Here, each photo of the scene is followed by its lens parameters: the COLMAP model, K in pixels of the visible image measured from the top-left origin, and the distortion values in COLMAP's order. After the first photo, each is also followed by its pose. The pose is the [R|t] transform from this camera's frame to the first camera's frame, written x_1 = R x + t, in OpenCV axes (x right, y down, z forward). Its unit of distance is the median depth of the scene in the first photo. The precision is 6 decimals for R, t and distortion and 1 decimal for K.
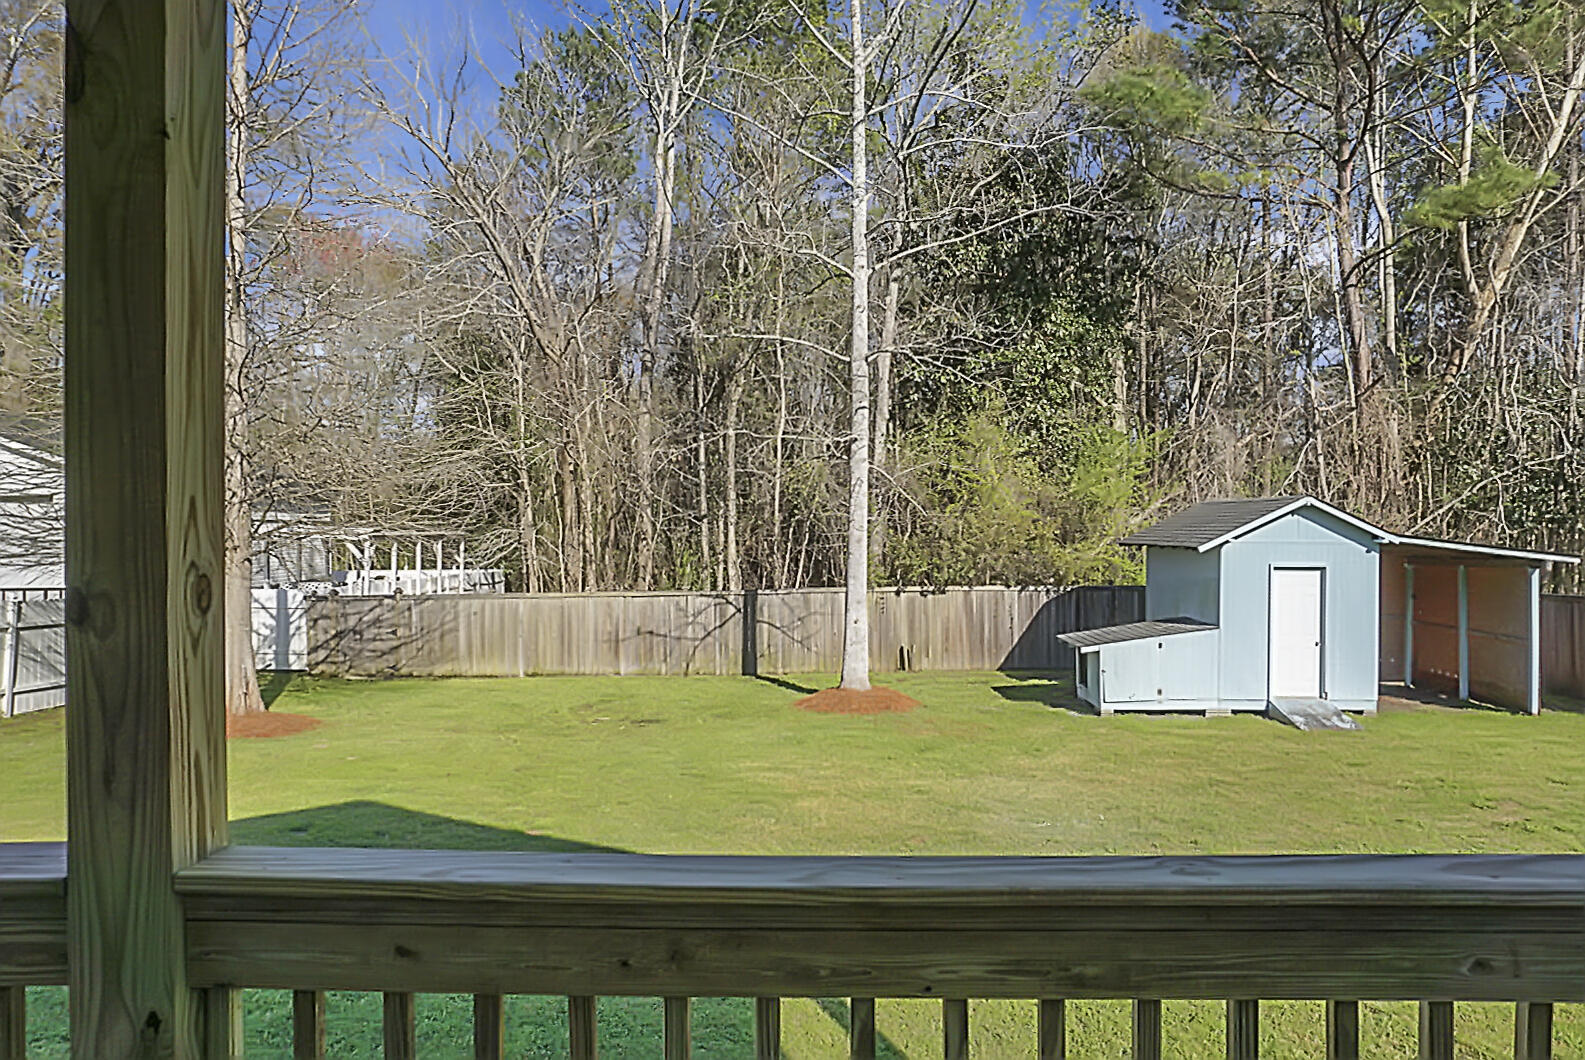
lens RADIAL K [[1088.3, 0, 795.1], [0, 1088.3, 534.3], [0, 0, 1]] dist [-0.029849, 0.018446]
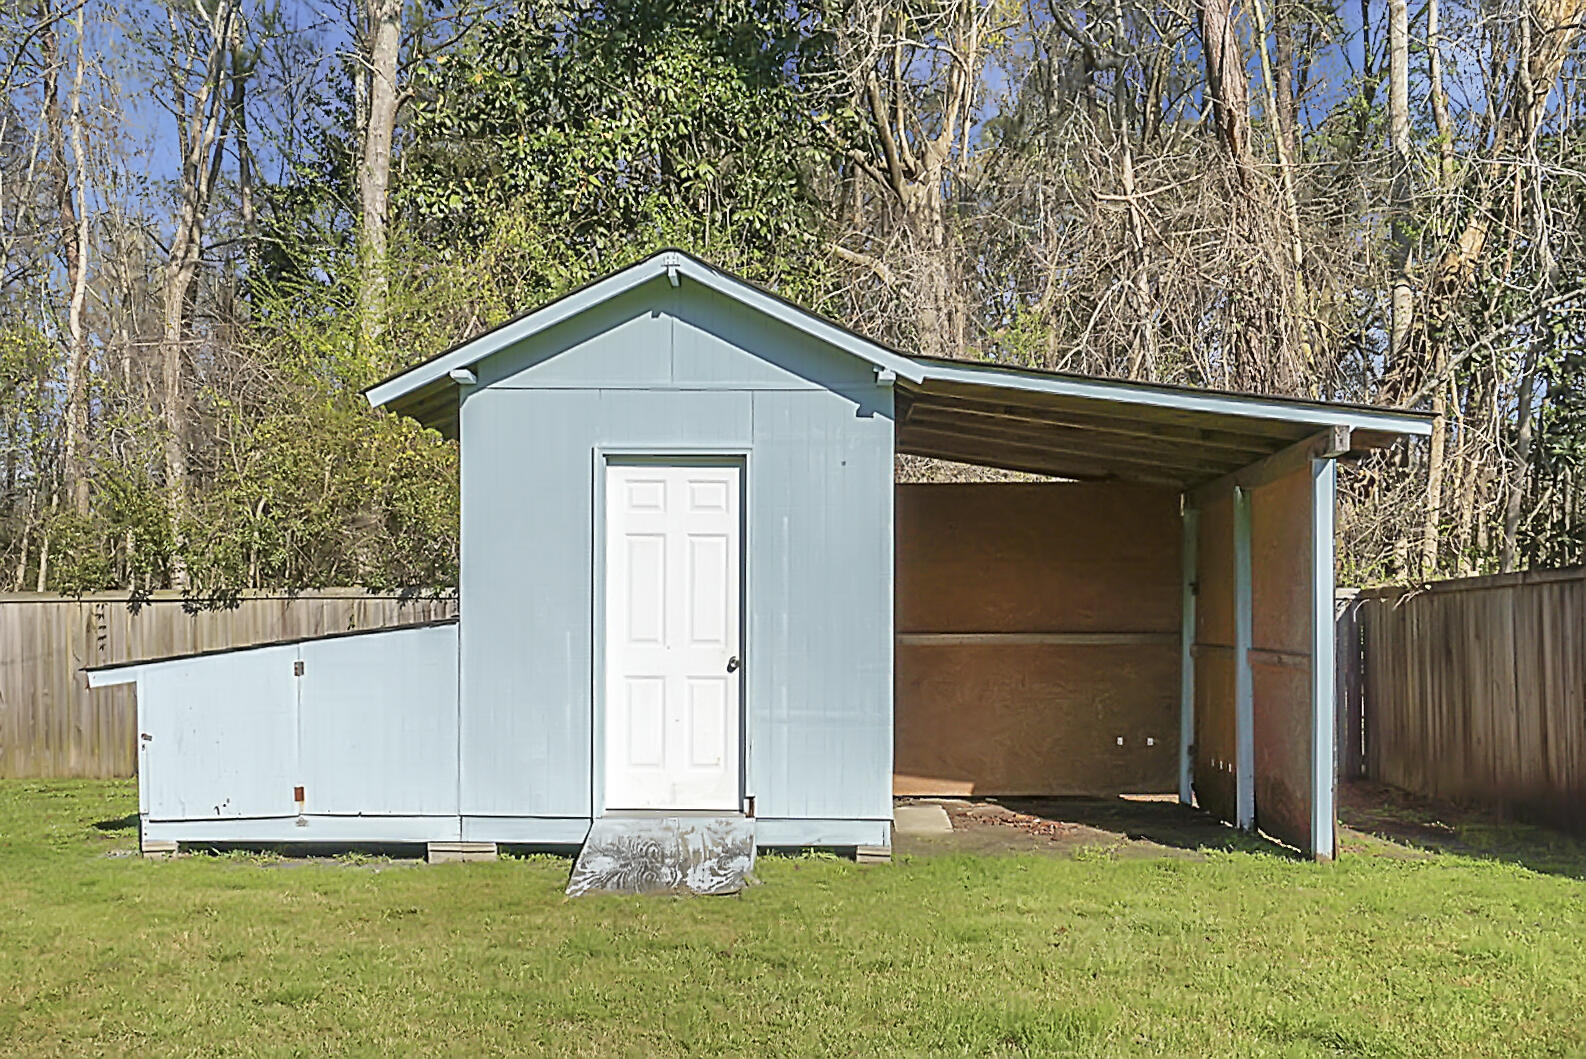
lens RADIAL K [[1685.1, 0, 766.6], [0, 1685.1, 651.0], [0, 0, 1]] dist [0.006826, 0.000000]
pose [[0.999929, -0.000537, -0.011866, 0.499100], [0.000676, 0.999931, 0.011746, 0.089078], [0.011859, -0.011753, 0.999861, 0.423215]]
